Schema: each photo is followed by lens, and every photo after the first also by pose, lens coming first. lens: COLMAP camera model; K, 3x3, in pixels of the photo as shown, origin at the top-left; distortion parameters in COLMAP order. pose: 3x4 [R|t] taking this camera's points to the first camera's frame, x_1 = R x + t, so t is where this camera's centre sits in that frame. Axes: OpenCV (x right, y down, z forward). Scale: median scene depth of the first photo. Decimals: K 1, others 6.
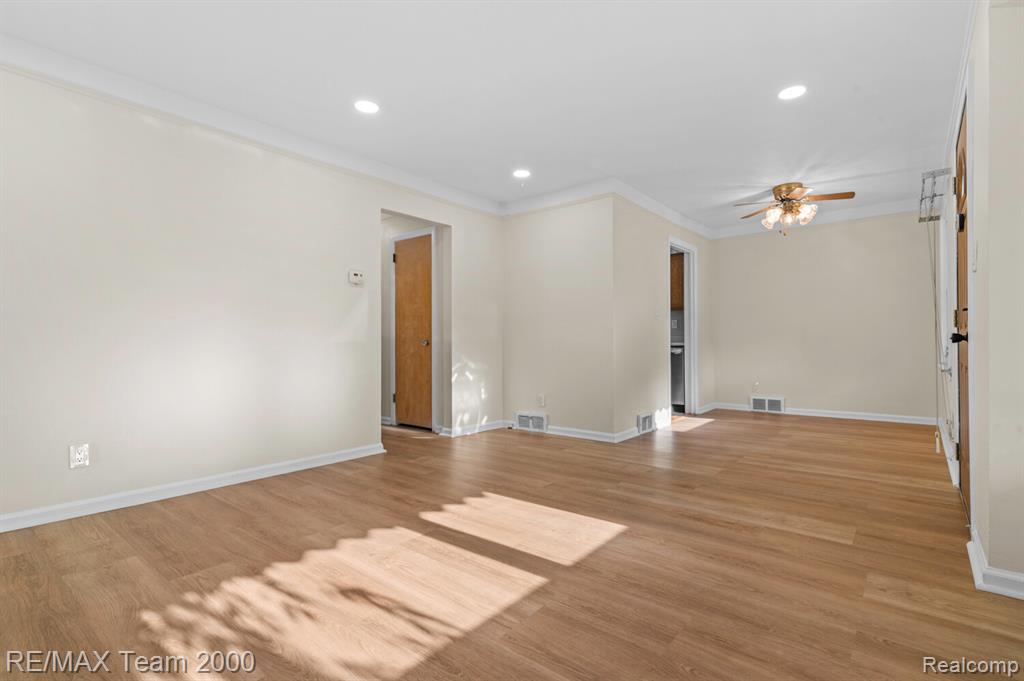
lens RADIAL K [[465.7, 0, 514.4], [0, 465.7, 341.6], [0, 0, 1]] dist [0.013142, -0.000207]
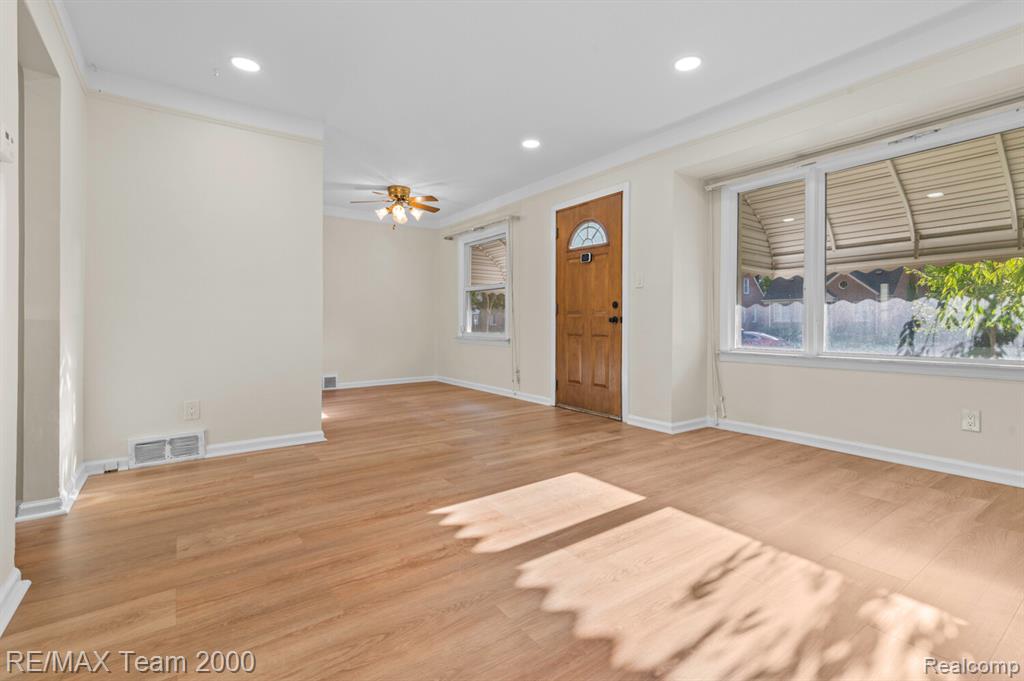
lens RADIAL K [[465.7, 0, 541.5], [0, 465.7, 324.3], [0, 0, 1]] dist [0.013142, -0.000207]
pose [[0.253218, 0.000331, 0.967409, -0.806954], [-0.005864, 0.999982, 0.001193, 0.005529], [-0.967392, -0.005975, 0.253215, 0.653676]]
